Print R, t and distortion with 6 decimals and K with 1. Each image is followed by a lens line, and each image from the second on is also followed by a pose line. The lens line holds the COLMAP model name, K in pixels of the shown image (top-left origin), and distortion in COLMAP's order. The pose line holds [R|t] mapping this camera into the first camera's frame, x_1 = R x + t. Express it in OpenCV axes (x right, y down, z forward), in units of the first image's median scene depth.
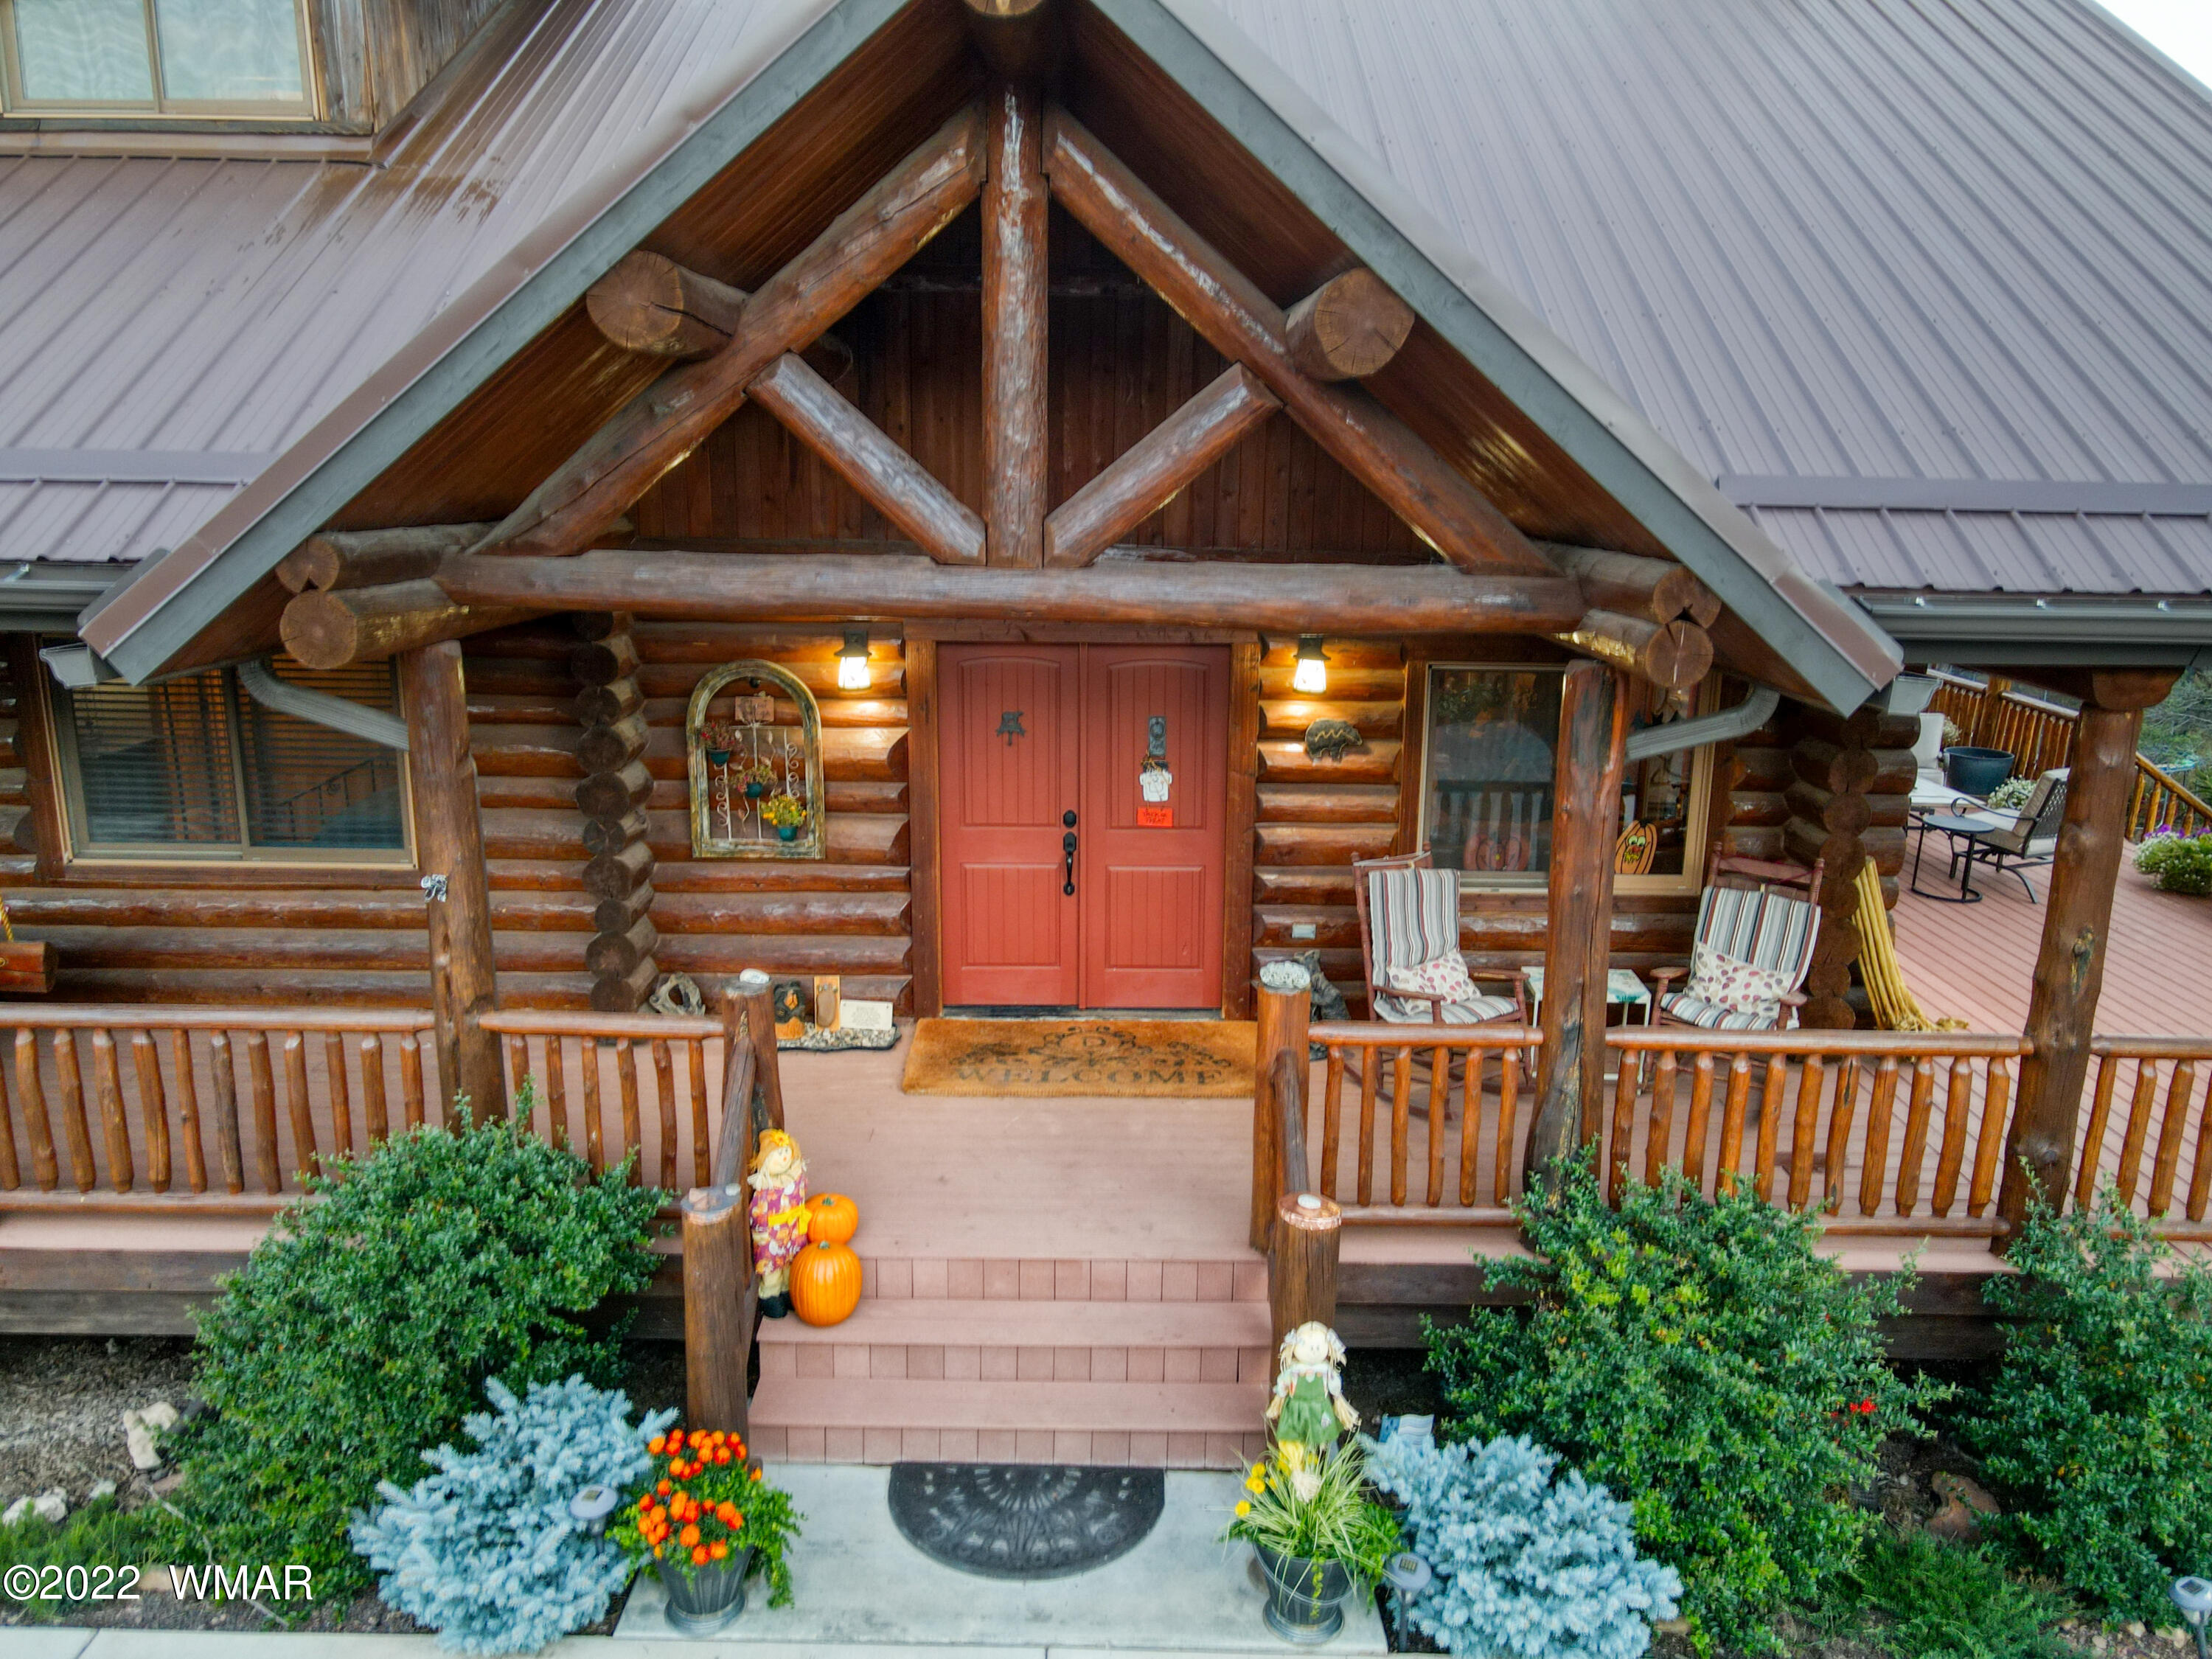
lens RADIAL K [[1542.4, 0, 1103.5], [0, 1542.4, 830.6], [0, 0, 1]] dist [-0.000143, 0.001003]
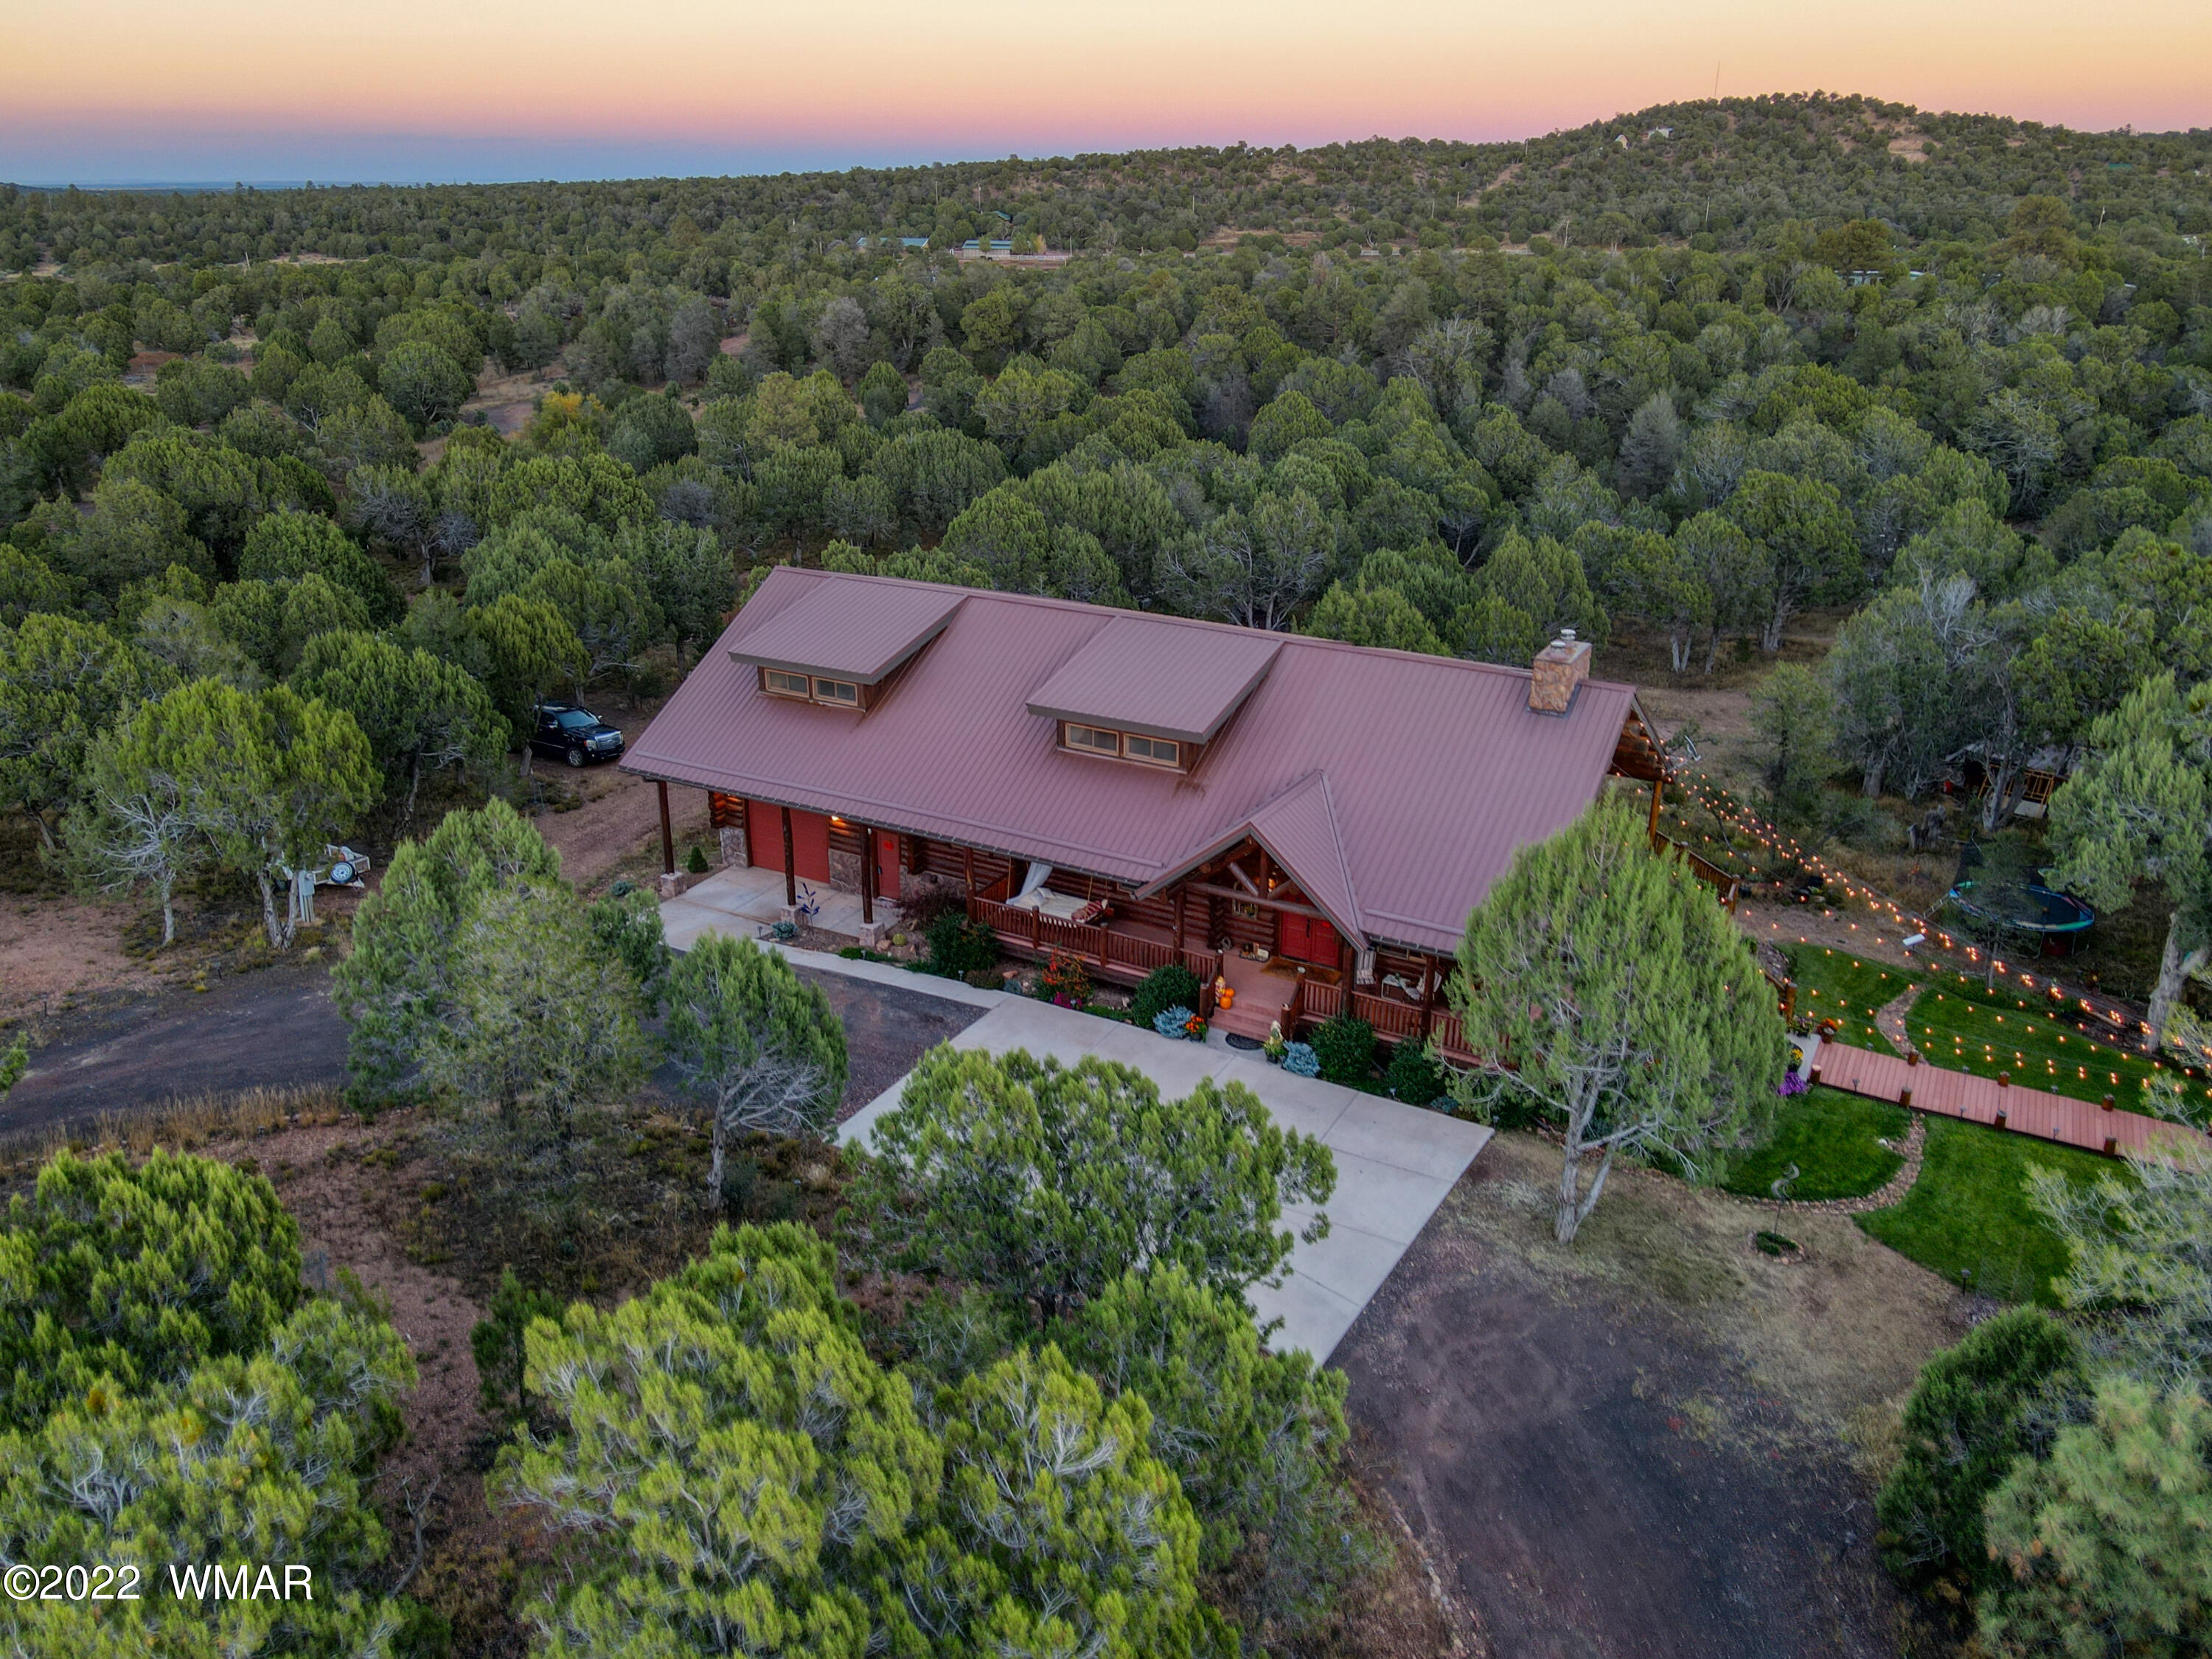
lens RADIAL K [[1542.4, 0, 1102.6], [0, 1542.4, 828.8], [0, 0, 1]] dist [-0.000143, 0.001003]
pose [[0.872777, 0.166777, -0.458744, 2.218840], [-0.107922, 0.982492, 0.151861, -1.337278], [0.476039, -0.083032, 0.875496, -4.805825]]
